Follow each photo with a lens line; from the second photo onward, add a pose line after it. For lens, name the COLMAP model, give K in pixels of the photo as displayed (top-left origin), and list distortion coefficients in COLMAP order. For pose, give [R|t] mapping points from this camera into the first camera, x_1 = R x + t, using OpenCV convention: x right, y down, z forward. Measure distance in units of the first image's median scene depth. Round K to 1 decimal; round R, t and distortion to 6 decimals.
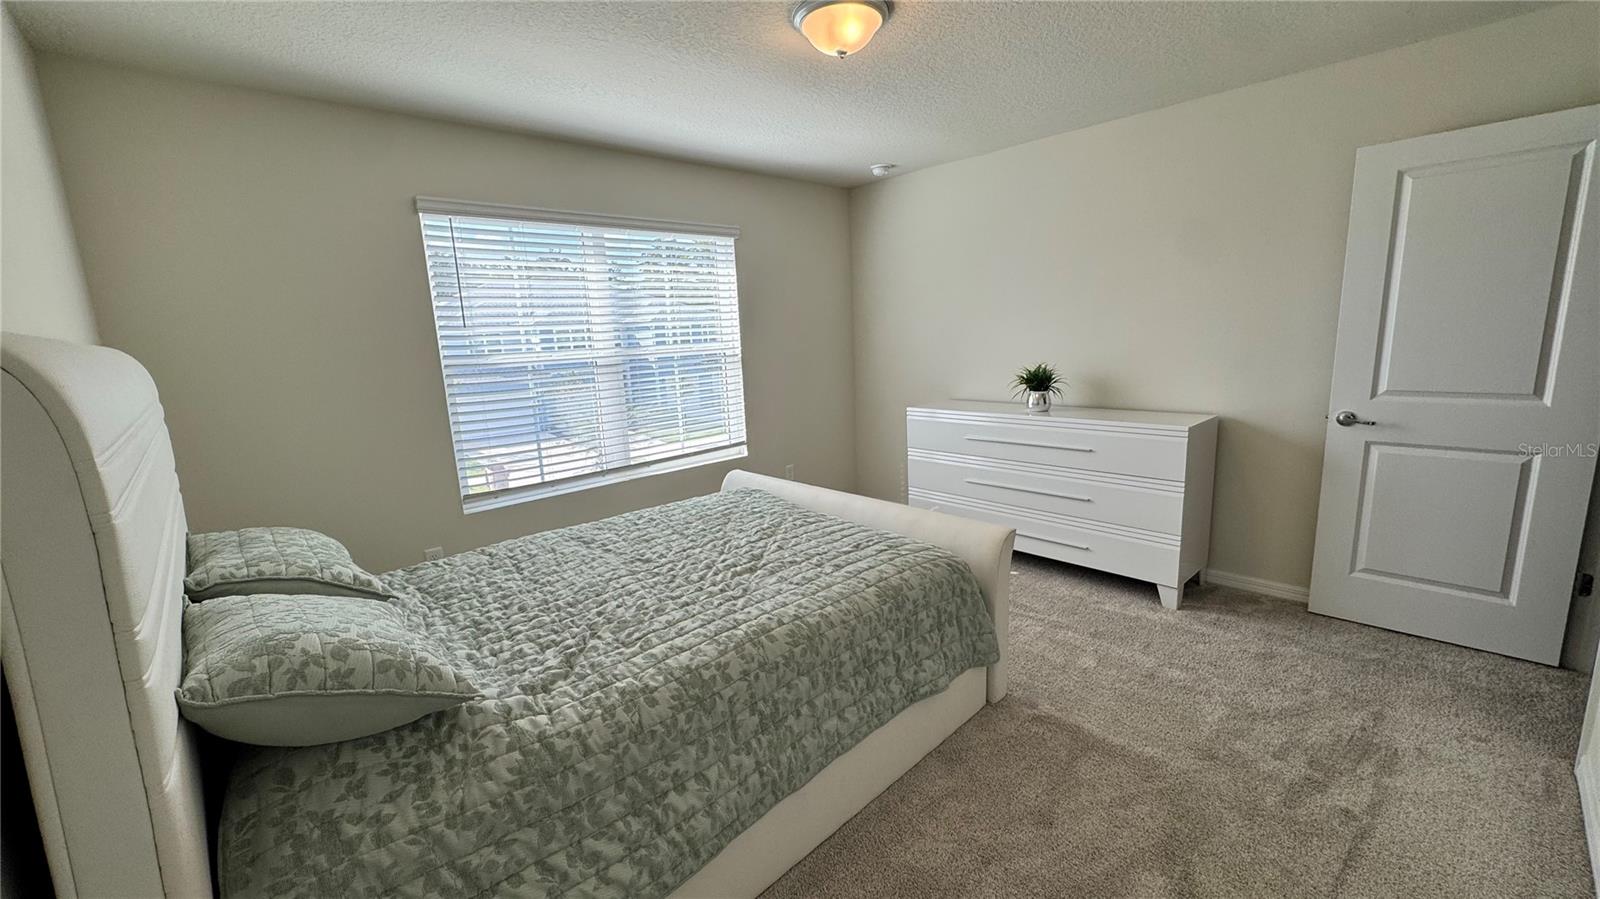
lens RADIAL K [[635.6, 0, 790.4], [0, 635.6, 452.9], [0, 0, 1]] dist [-0.001217, -0.000397]
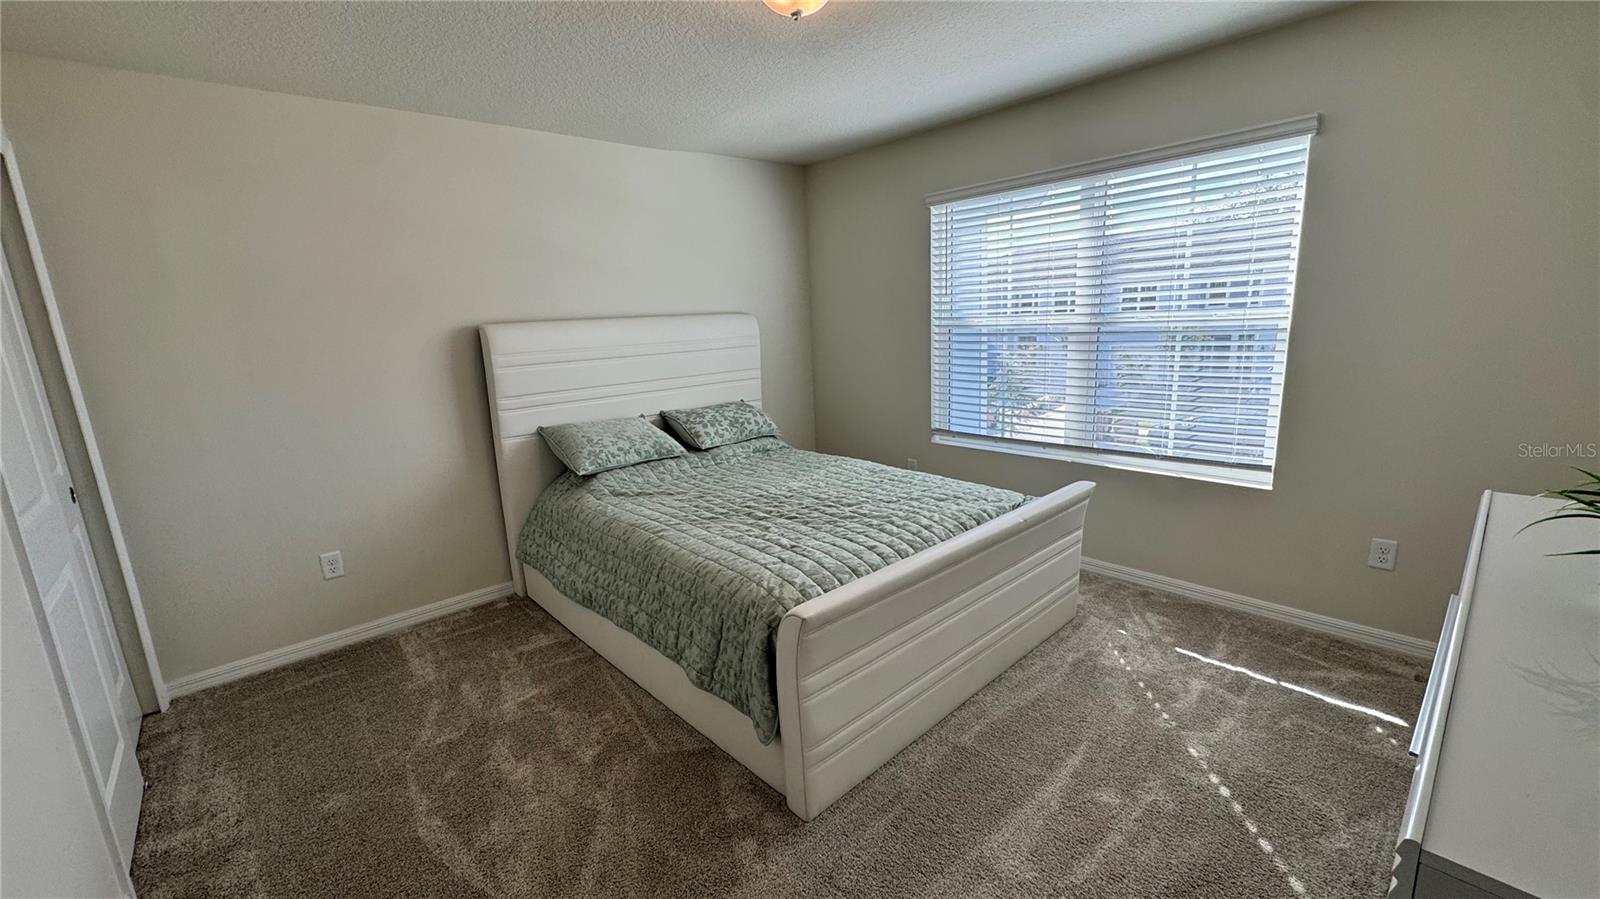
lens RADIAL K [[635.6, 0, 811.8], [0, 635.6, 448.7], [0, 0, 1]] dist [-0.001217, -0.000397]
pose [[0.004302, 0.251621, -0.967816, 0.627509], [-0.143596, 0.957950, 0.248418, -0.149200], [0.989627, 0.137906, 0.040253, 0.608695]]
